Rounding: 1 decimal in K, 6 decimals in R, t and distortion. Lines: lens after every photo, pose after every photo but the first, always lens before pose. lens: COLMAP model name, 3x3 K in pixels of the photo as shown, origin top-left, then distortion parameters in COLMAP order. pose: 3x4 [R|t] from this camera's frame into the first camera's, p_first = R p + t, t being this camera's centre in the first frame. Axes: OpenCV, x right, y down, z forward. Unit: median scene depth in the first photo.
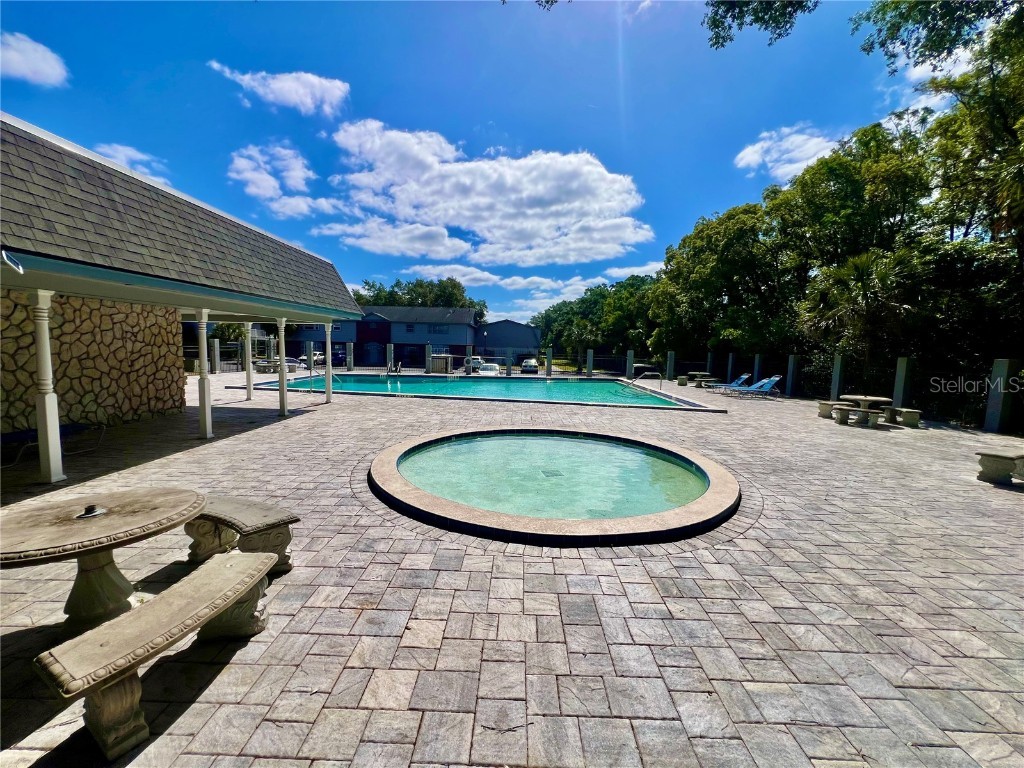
lens RADIAL K [[408.6, 0, 511.0], [0, 408.6, 388.1], [0, 0, 1]] dist [-0.001739, -0.000225]
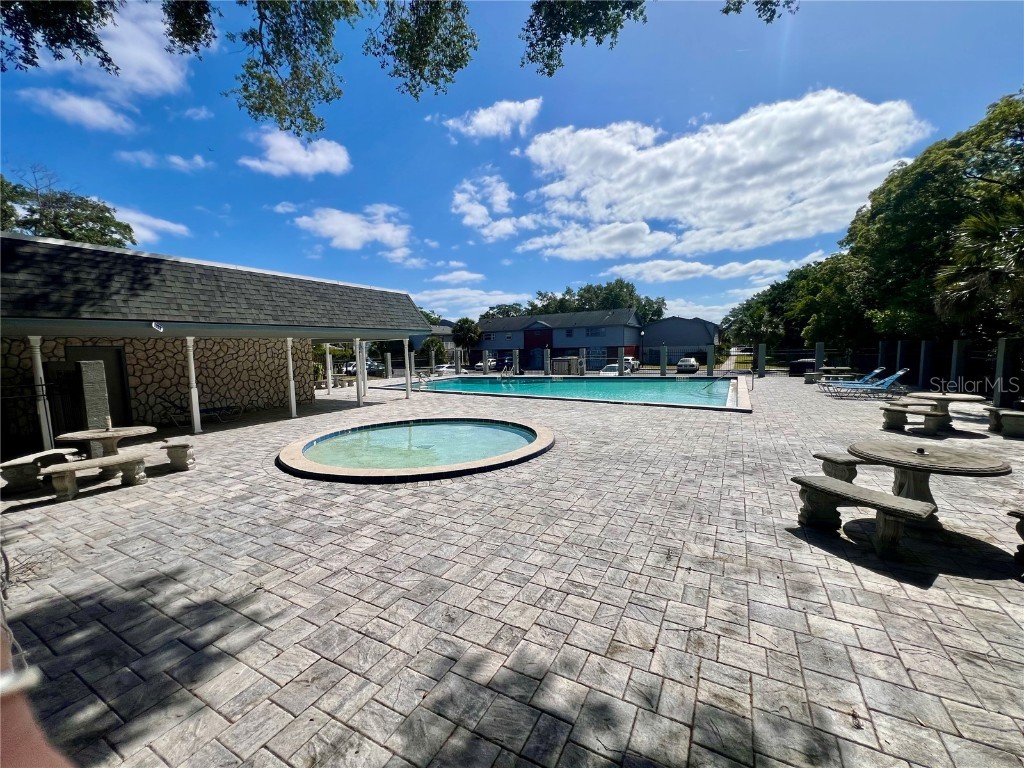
lens RADIAL K [[408.6, 0, 511.0], [0, 408.6, 388.1], [0, 0, 1]] dist [-0.001739, -0.000225]
pose [[0.885807, -0.004932, -0.464028, 1.081032], [0.002420, 0.999979, -0.006010, 0.026526], [0.464048, 0.004201, 0.885800, -0.043327]]
